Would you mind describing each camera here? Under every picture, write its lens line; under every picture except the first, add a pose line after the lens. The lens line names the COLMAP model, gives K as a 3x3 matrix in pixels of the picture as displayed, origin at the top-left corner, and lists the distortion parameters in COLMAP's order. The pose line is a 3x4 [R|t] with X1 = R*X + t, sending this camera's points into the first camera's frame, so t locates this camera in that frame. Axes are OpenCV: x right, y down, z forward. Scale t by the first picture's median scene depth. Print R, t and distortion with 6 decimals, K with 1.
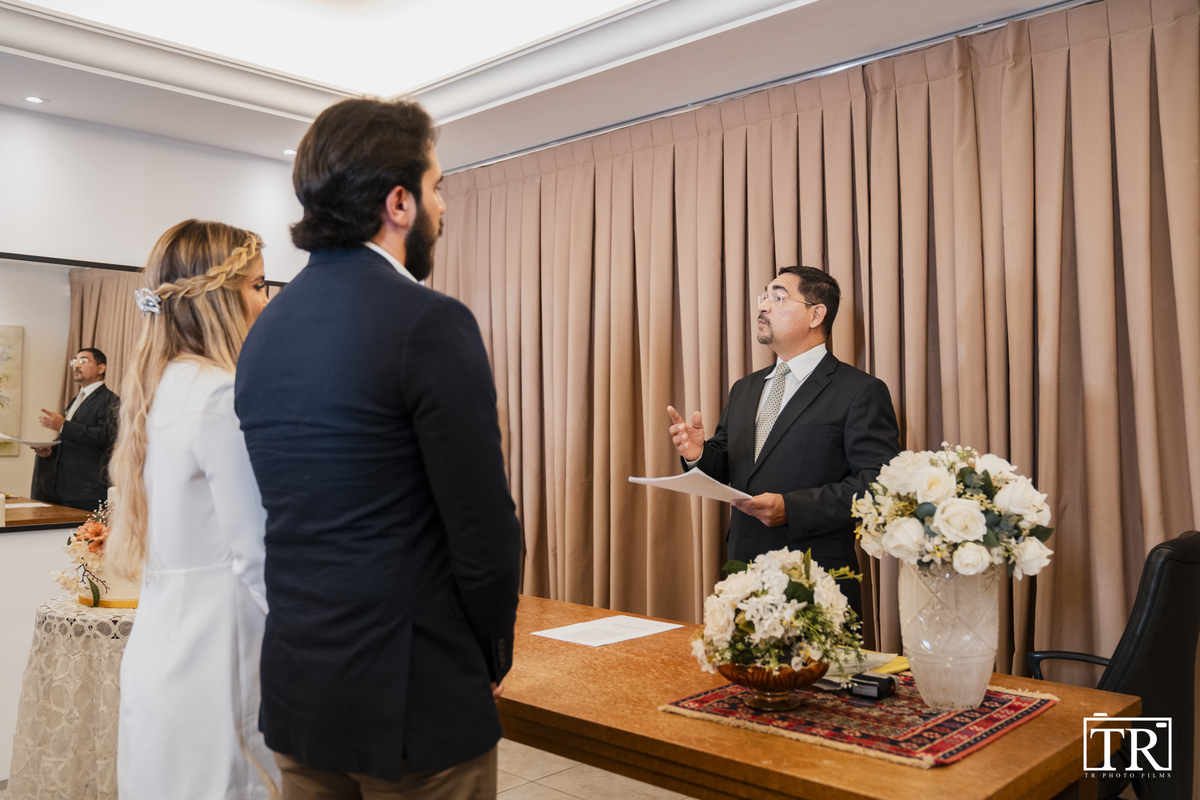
lens RADIAL K [[1014.4, 0, 600.0], [0, 1014.4, 401.8], [0, 0, 1]] dist [-0.002423, 0.002142]
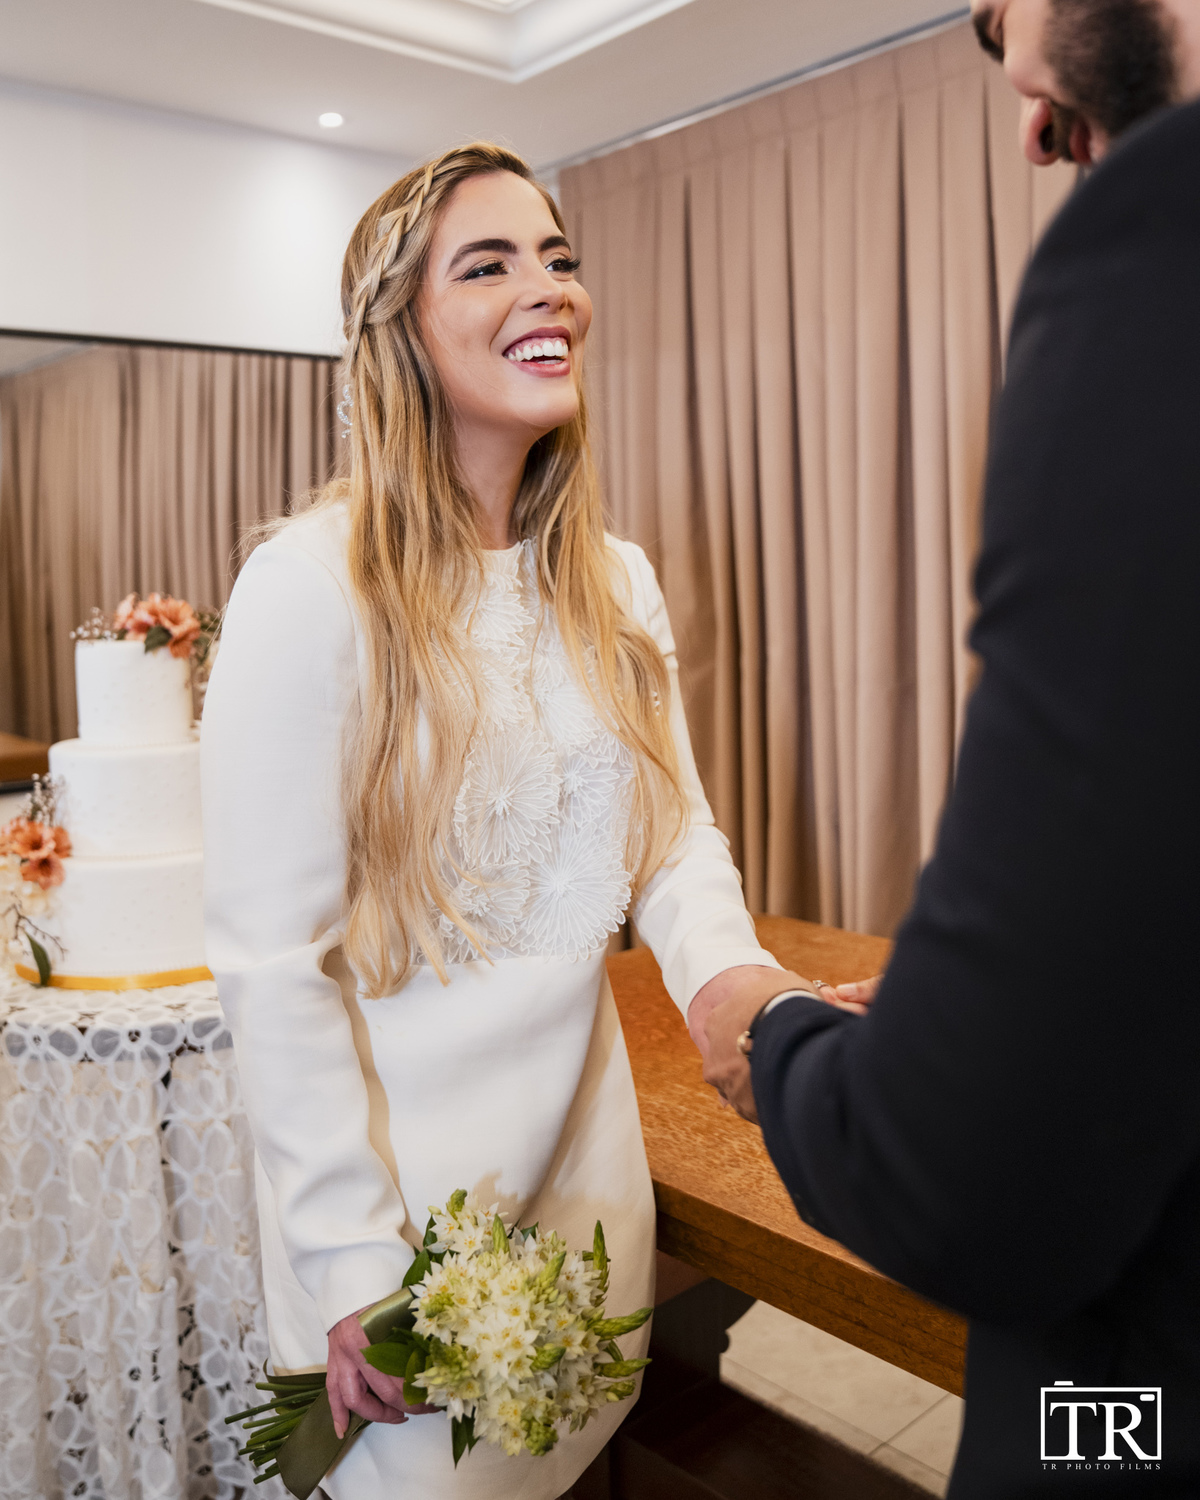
lens RADIAL K [[1371.2, 0, 599.4], [0, 1371.2, 748.1], [0, 0, 1]] dist [-0.075934, -0.007939]
pose [[0.996393, -0.015139, -0.083495, -0.166928], [0.026576, 0.990129, 0.137619, 0.000291], [0.080588, -0.139342, 0.986960, 0.380254]]
